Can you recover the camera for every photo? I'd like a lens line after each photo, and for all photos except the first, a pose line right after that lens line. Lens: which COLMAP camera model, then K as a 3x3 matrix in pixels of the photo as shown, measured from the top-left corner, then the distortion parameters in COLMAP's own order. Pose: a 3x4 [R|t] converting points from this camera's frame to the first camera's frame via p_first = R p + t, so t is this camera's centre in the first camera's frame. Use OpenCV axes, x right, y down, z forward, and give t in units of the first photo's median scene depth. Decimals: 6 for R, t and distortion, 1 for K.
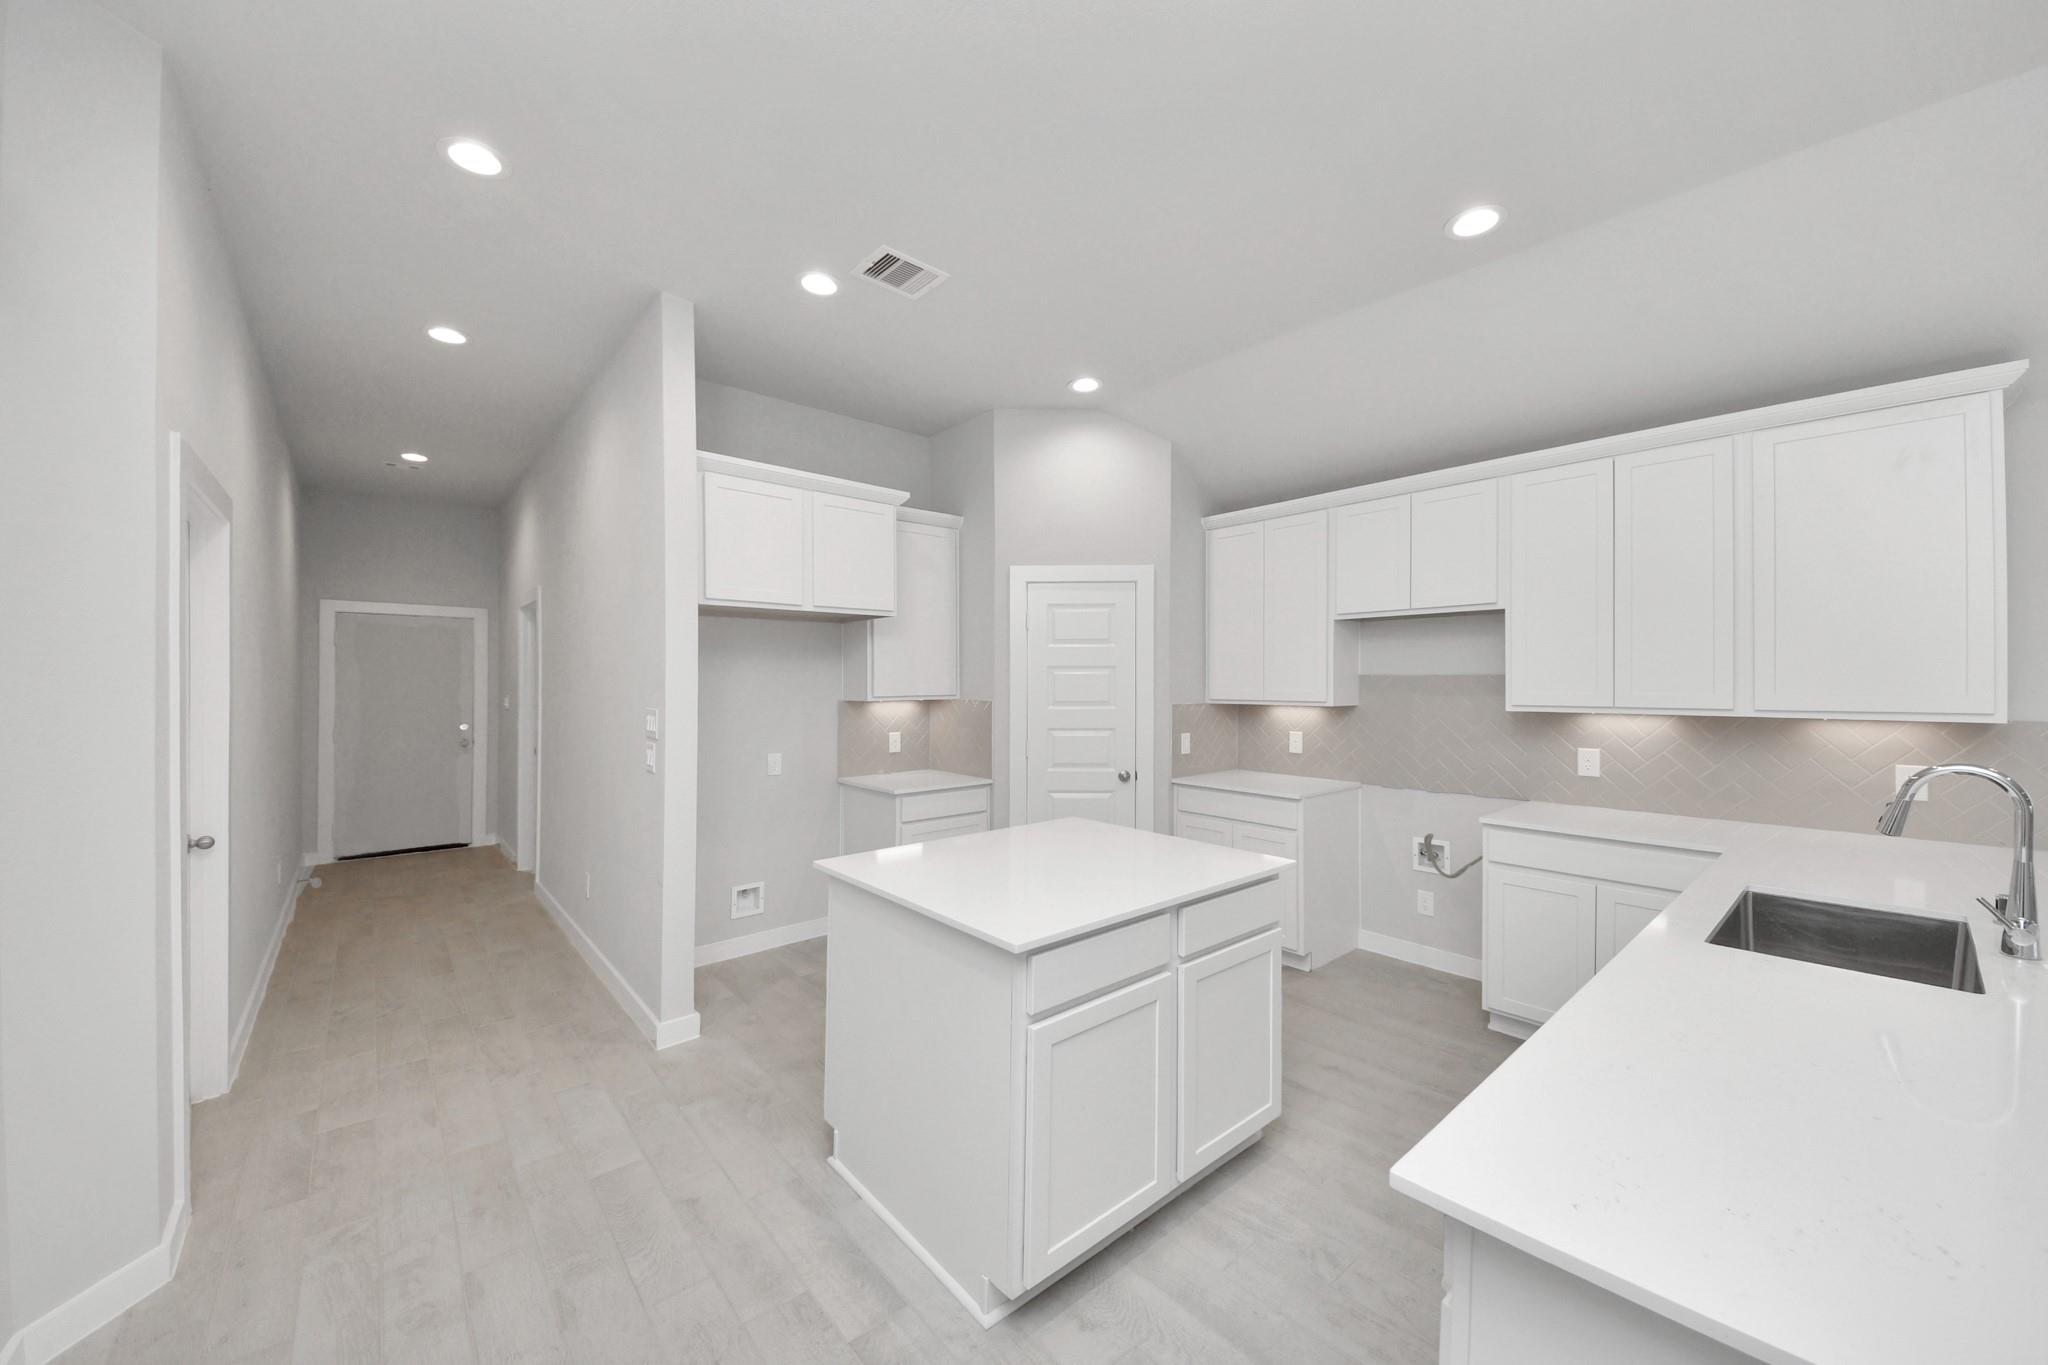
lens RADIAL K [[733.1, 0, 1012.0], [0, 733.1, 673.3], [0, 0, 1]] dist [-0.005270, -0.005011]
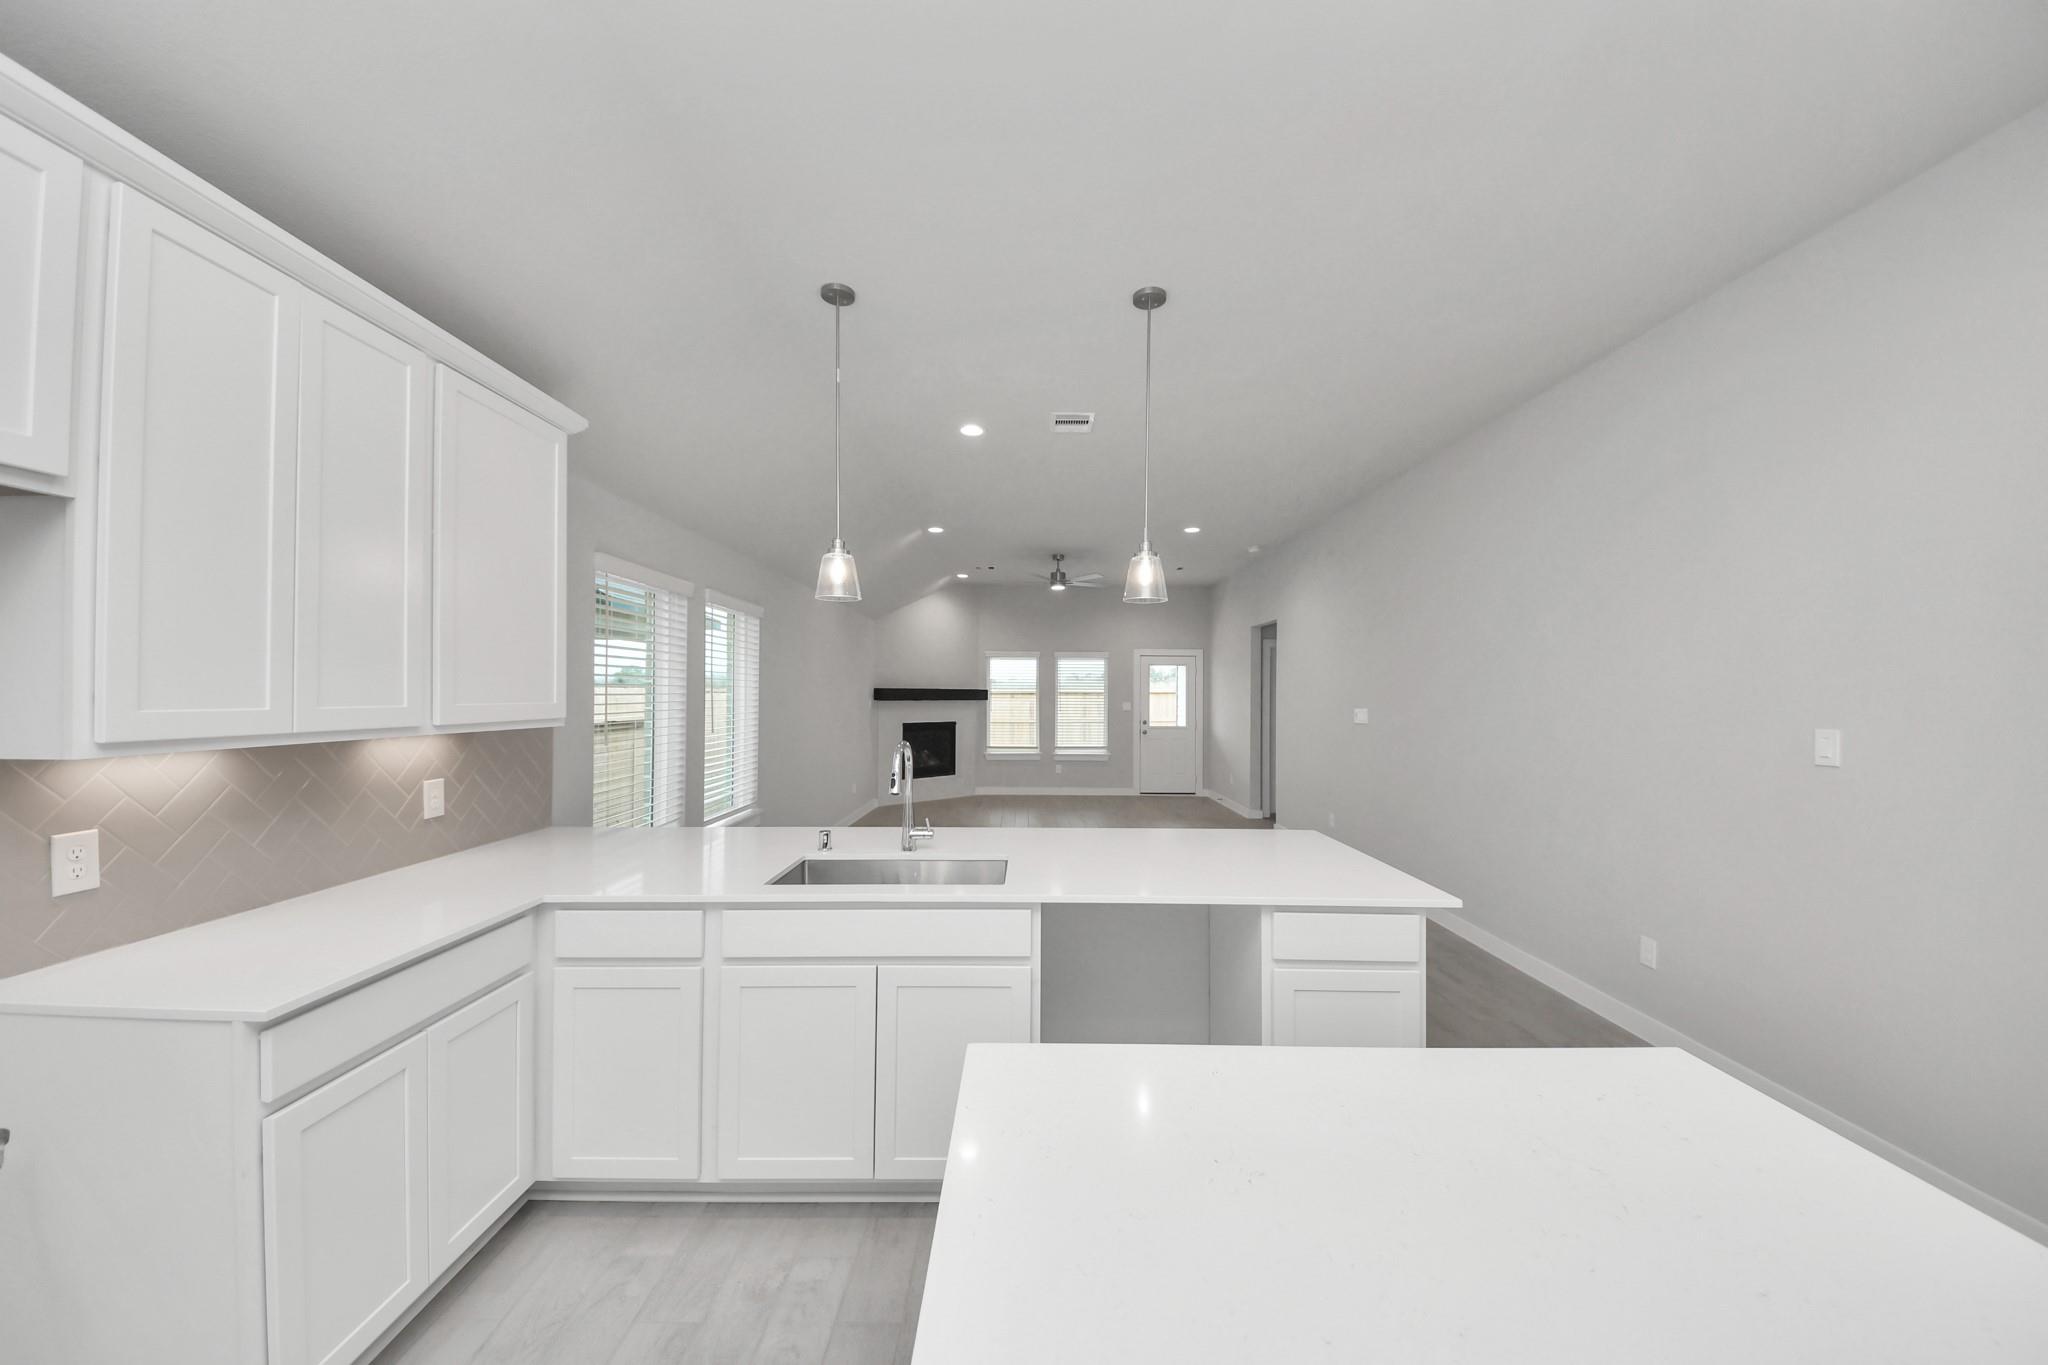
lens RADIAL K [[705.6, 0, 1042.8], [0, 705.6, 695.3], [0, 0, 1]] dist [-0.010049, -0.000548]
pose [[-0.760668, -0.000151, 0.649141, 0.026865], [-0.002242, 0.999995, -0.002395, 0.012318], [-0.649137, -0.003277, -0.760664, 0.785896]]
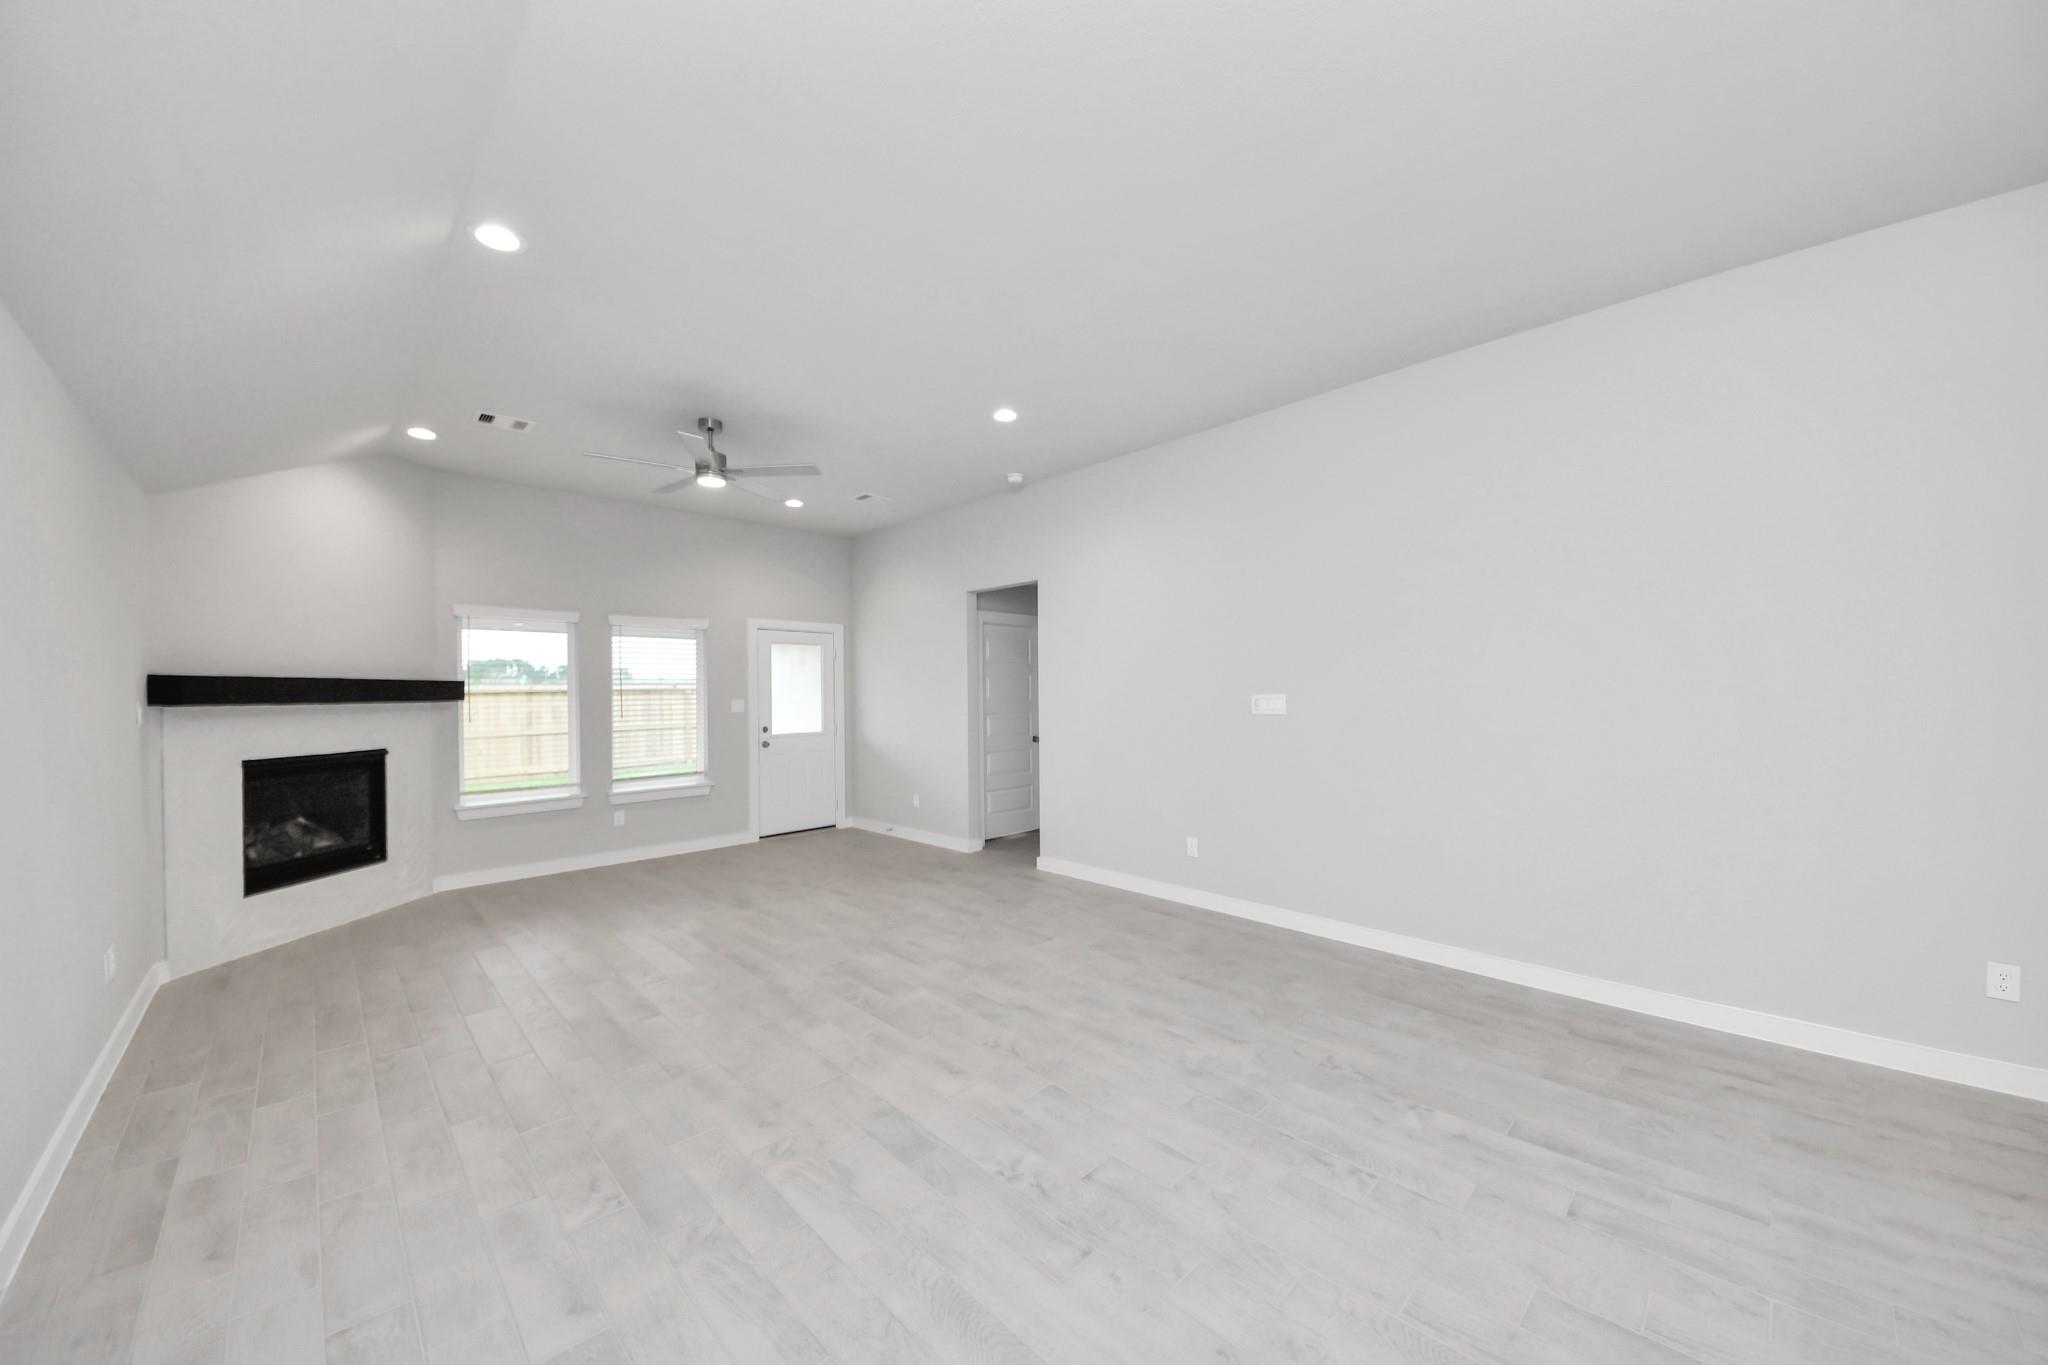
lens RADIAL K [[705.6, 0, 1053.4], [0, 705.6, 689.0], [0, 0, 1]] dist [-0.010049, -0.000548]
pose [[-0.996703, 0.018811, -0.078923, 0.952442], [0.019127, 0.999812, -0.003251, 0.027514], [0.078847, -0.004750, -0.996875, 0.287908]]
